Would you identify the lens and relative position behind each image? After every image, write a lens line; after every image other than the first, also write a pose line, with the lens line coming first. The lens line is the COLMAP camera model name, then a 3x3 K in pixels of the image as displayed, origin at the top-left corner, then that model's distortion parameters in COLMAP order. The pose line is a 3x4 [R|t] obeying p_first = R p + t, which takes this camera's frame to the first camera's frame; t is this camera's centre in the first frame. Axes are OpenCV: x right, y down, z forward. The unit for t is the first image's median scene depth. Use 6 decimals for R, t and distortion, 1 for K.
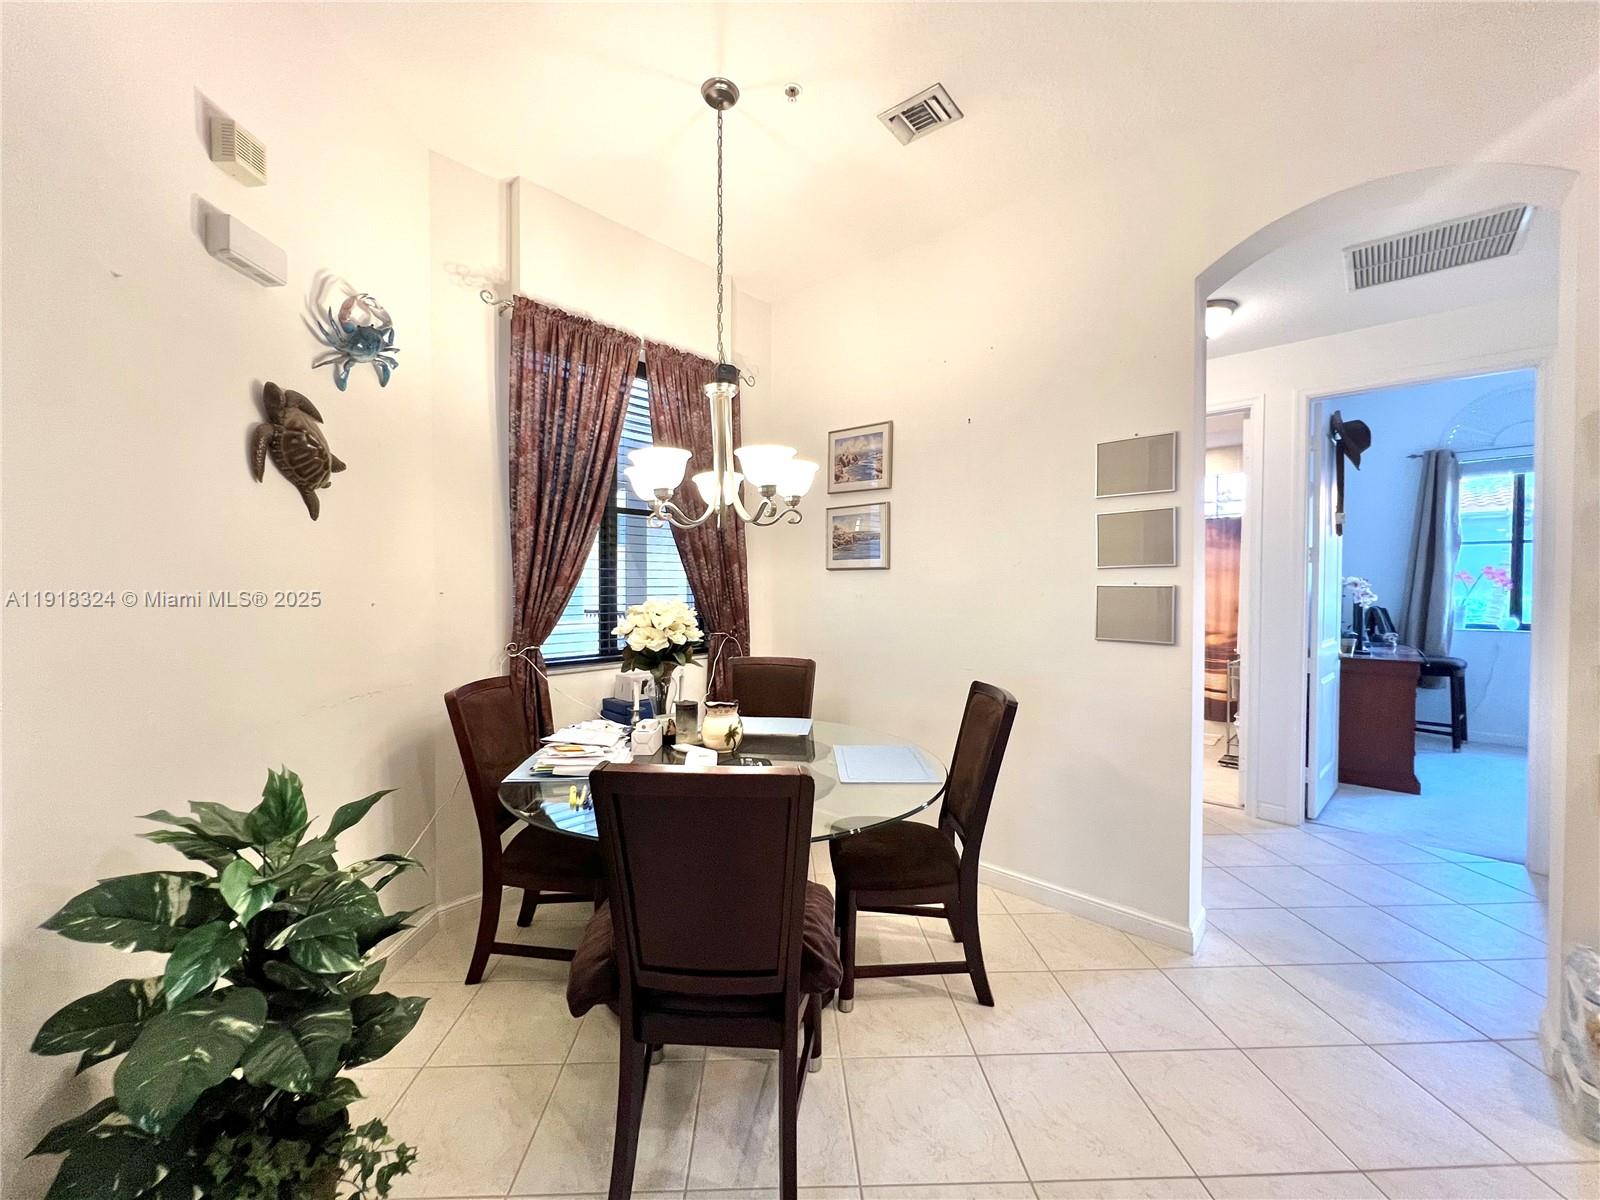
lens RADIAL K [[643.2, 0, 800.0], [0, 643.2, 600.0], [0, 0, 1]] dist [-0.000605, -0.000048]
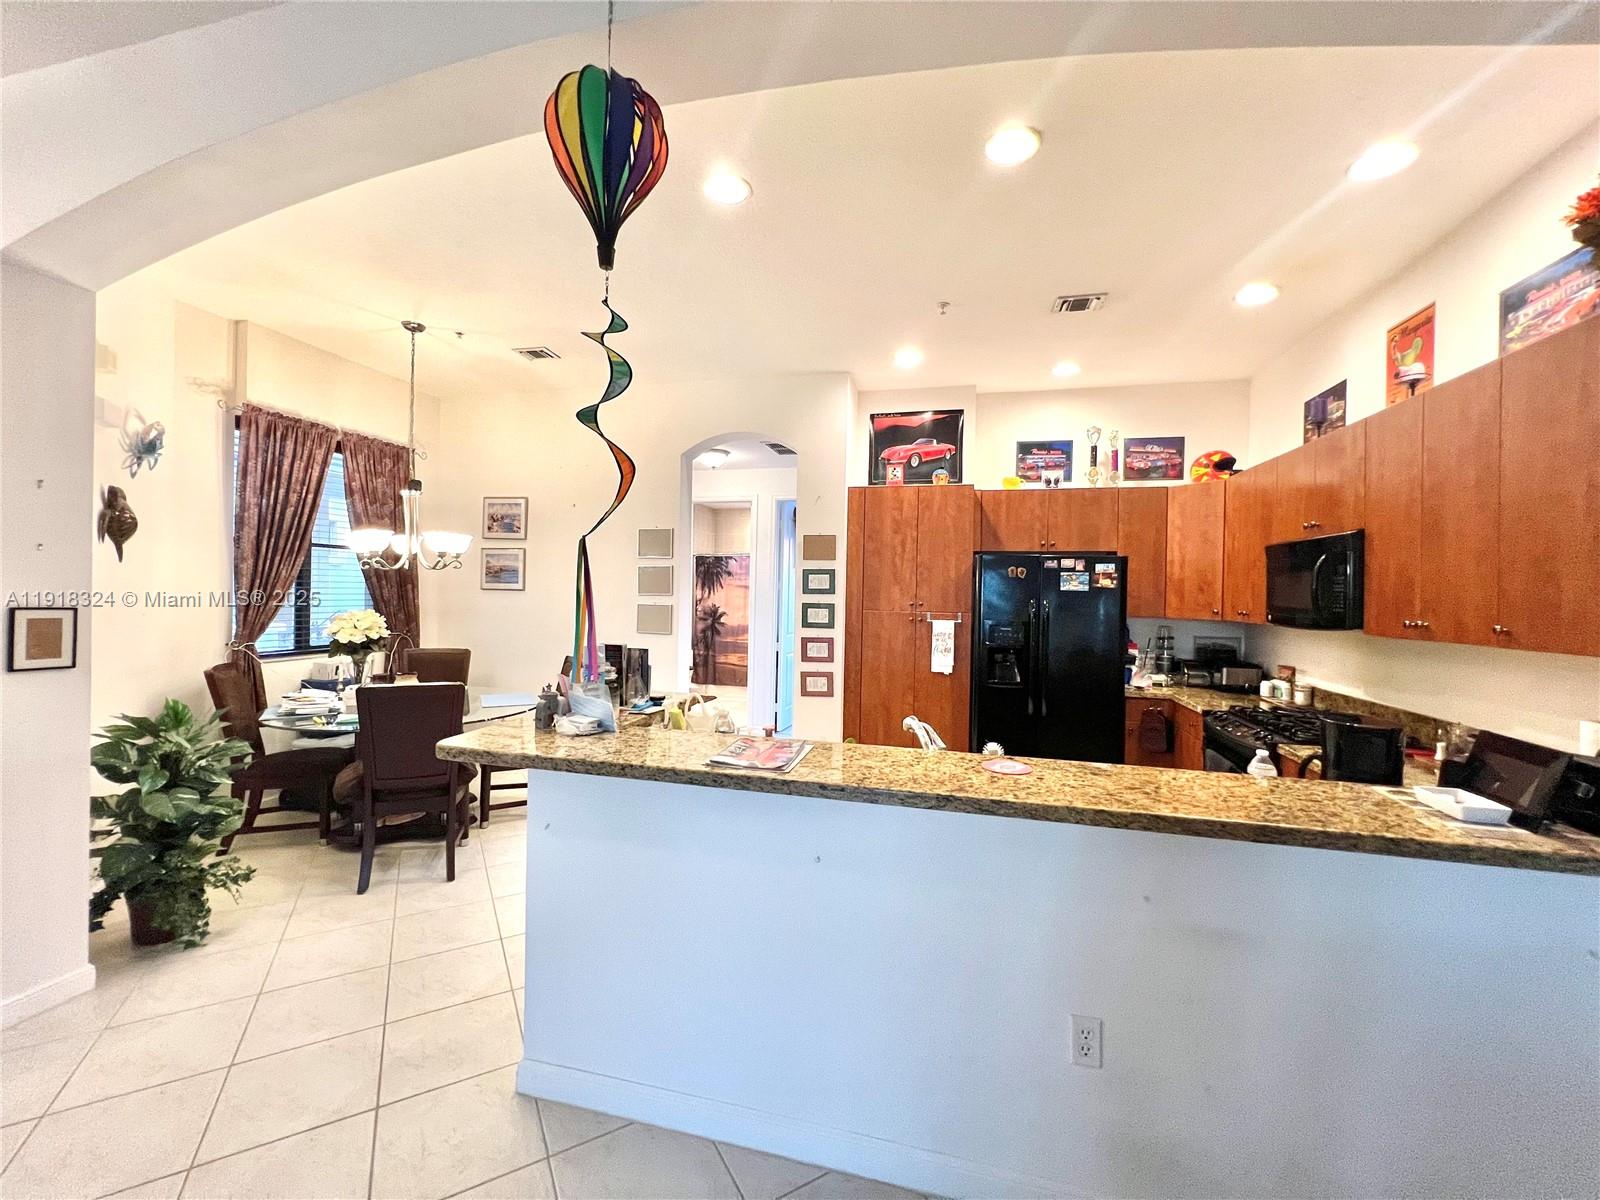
lens RADIAL K [[639.0, 0, 797.6], [0, 639.0, 597.4], [0, 0, 1]] dist [-0.000341, 0.000271]
pose [[0.884190, 0.014132, 0.466914, -0.000036], [-0.010049, 0.999886, -0.011236, -0.025377], [-0.467019, 0.005243, 0.884232, -0.844206]]
